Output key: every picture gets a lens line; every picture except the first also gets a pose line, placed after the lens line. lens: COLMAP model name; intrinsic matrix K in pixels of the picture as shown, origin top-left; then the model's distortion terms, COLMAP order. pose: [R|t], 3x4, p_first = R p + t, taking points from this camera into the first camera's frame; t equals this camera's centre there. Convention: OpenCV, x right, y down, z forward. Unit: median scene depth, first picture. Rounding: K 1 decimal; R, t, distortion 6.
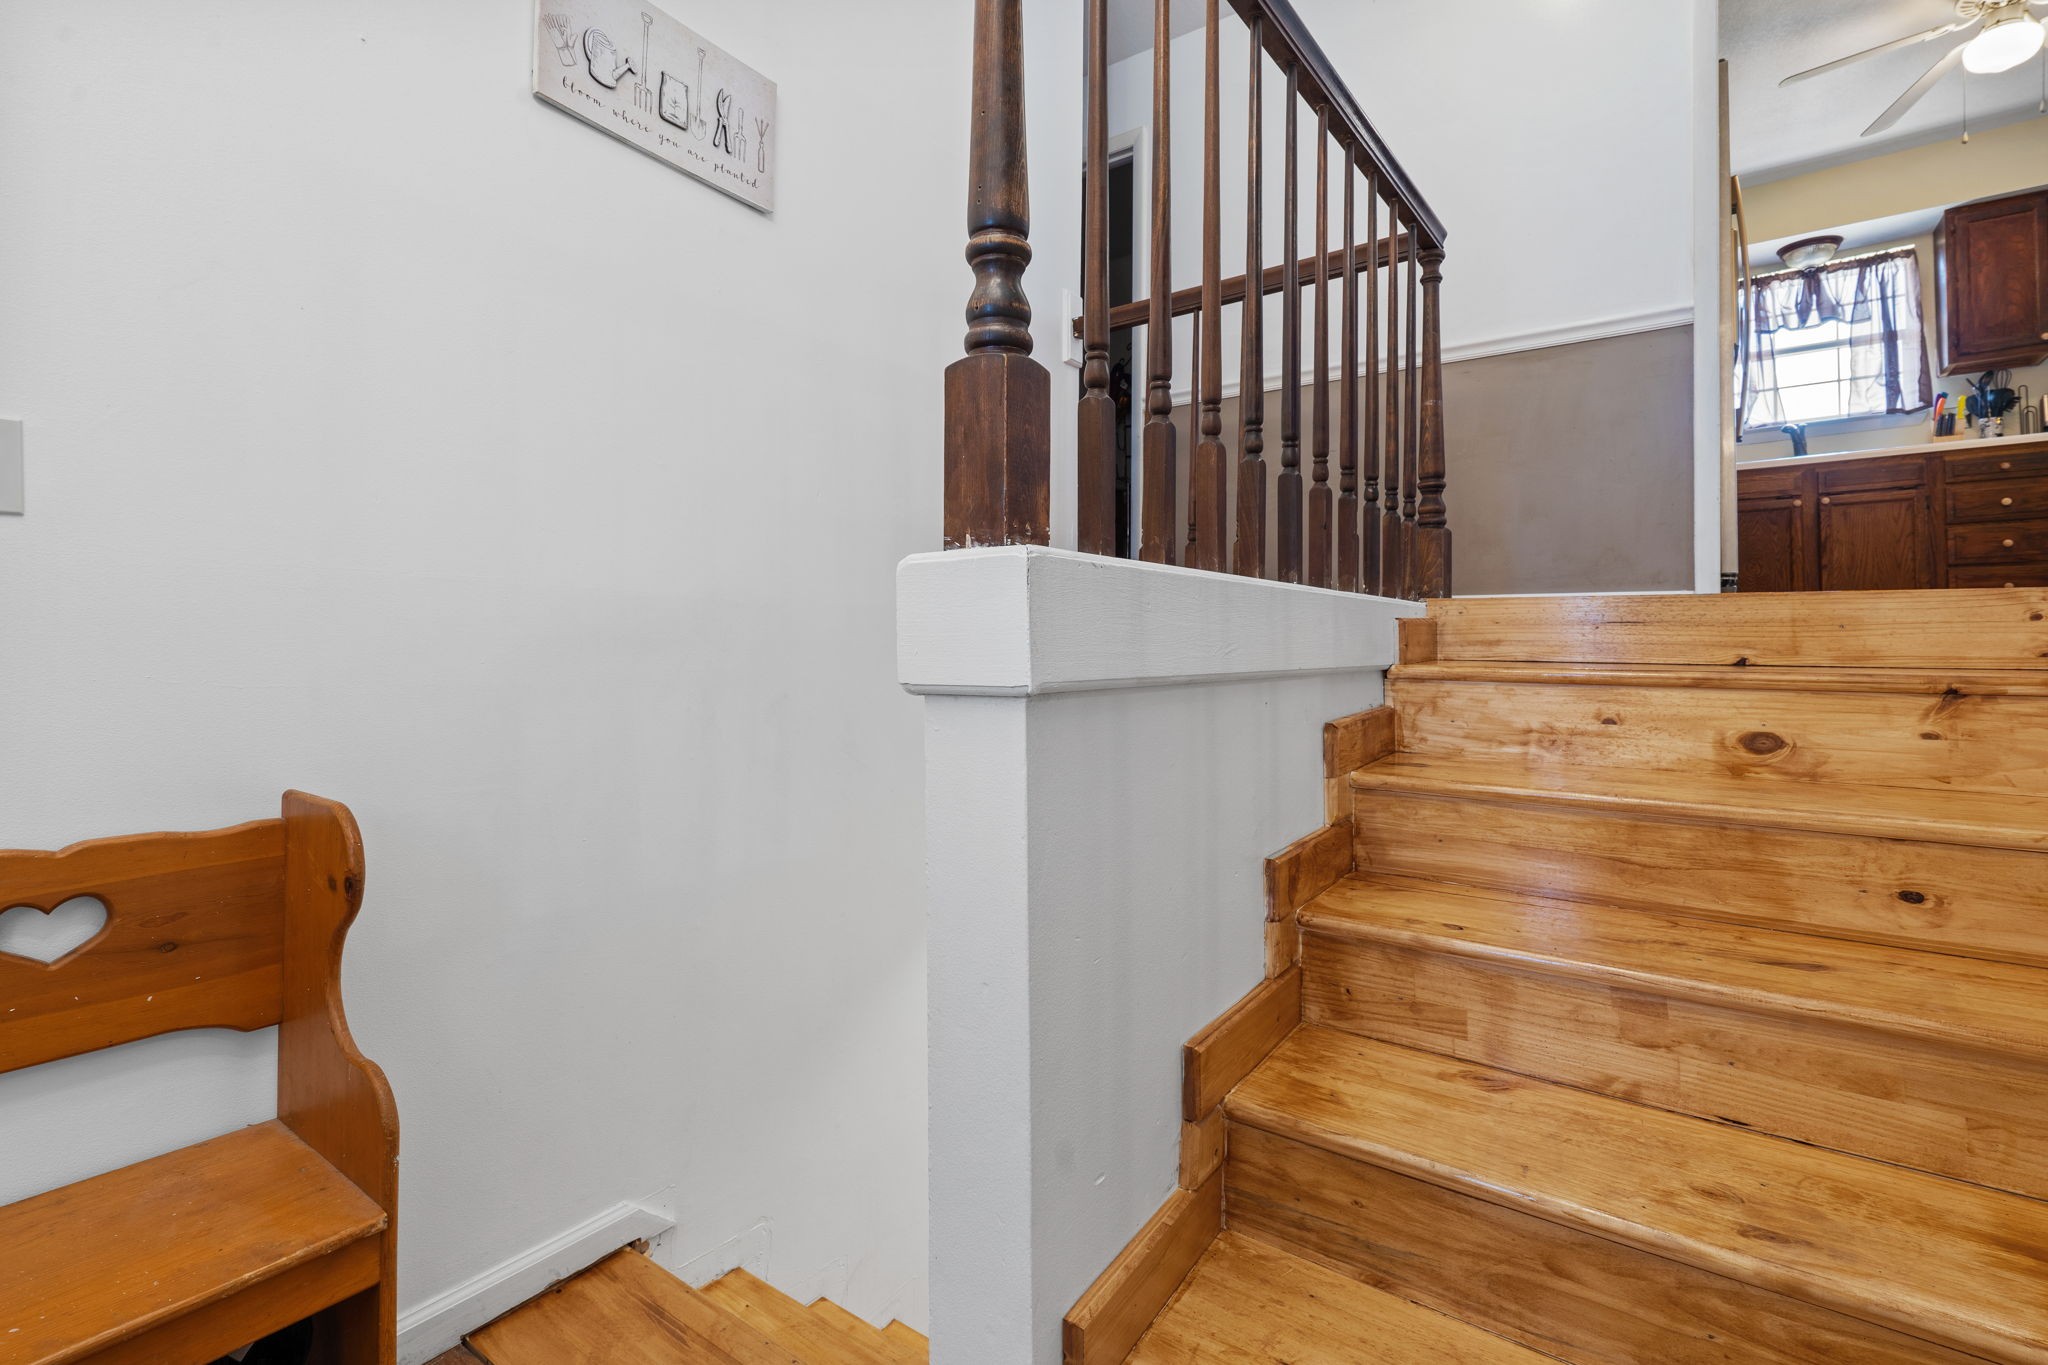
lens RADIAL K [[951.3, 0, 1021.1], [0, 951.3, 649.3], [0, 0, 1]] dist [-0.002220, -0.000471]
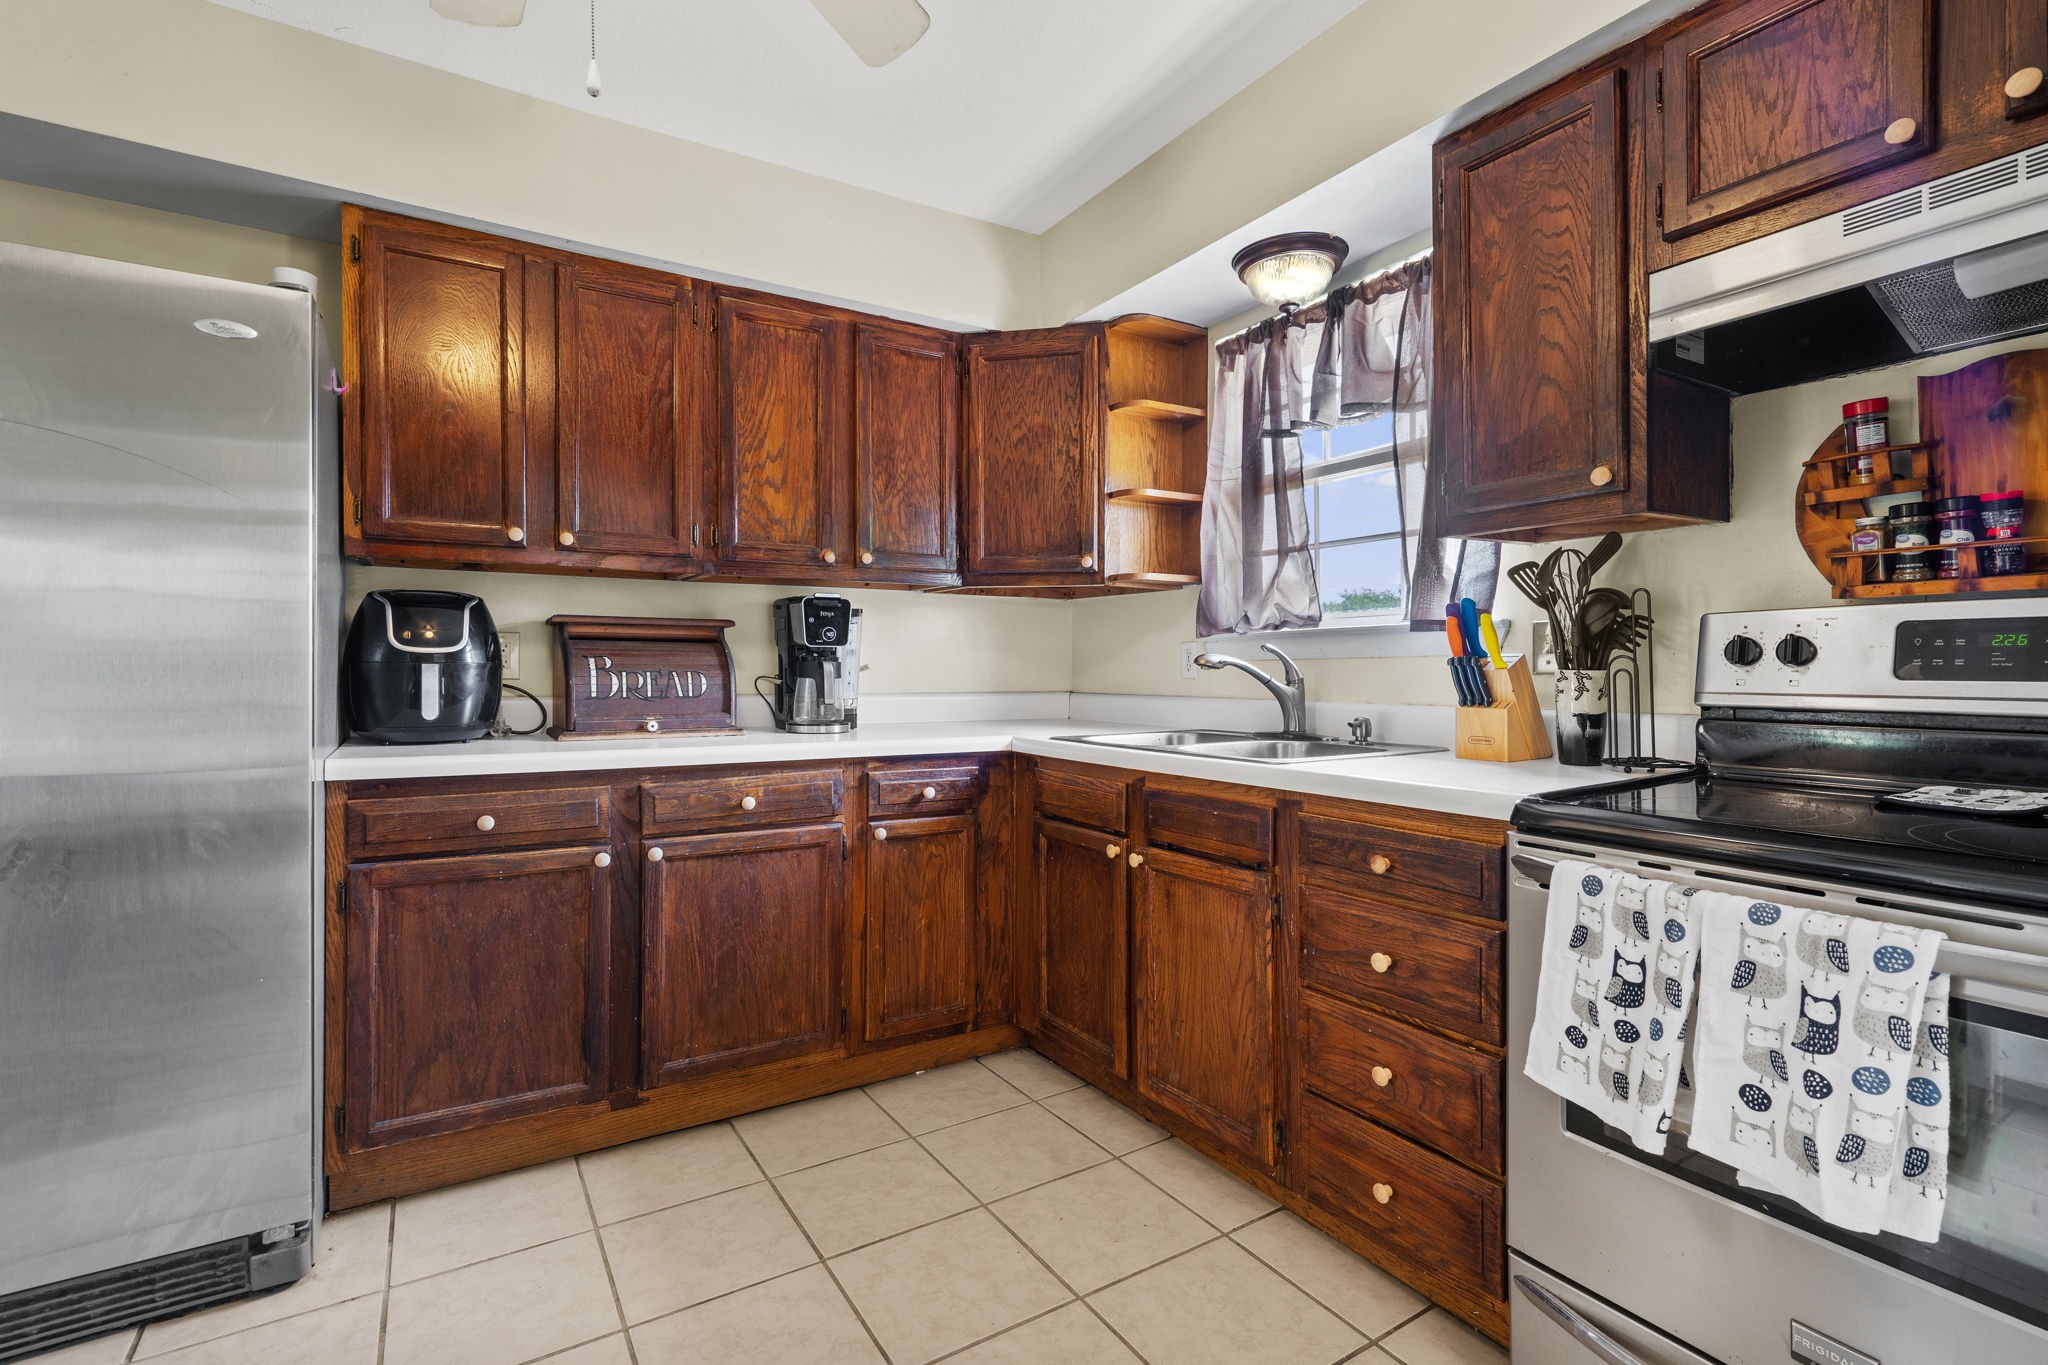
lens RADIAL K [[948.1, 0, 1025.9], [0, 948.1, 672.9], [0, 0, 1]] dist [-0.000728, 0.000657]
pose [[0.922775, -0.001074, -0.385337, 0.915139], [0.012931, 0.999519, 0.028183, -0.242742], [0.385122, -0.030989, 0.922345, 0.533177]]
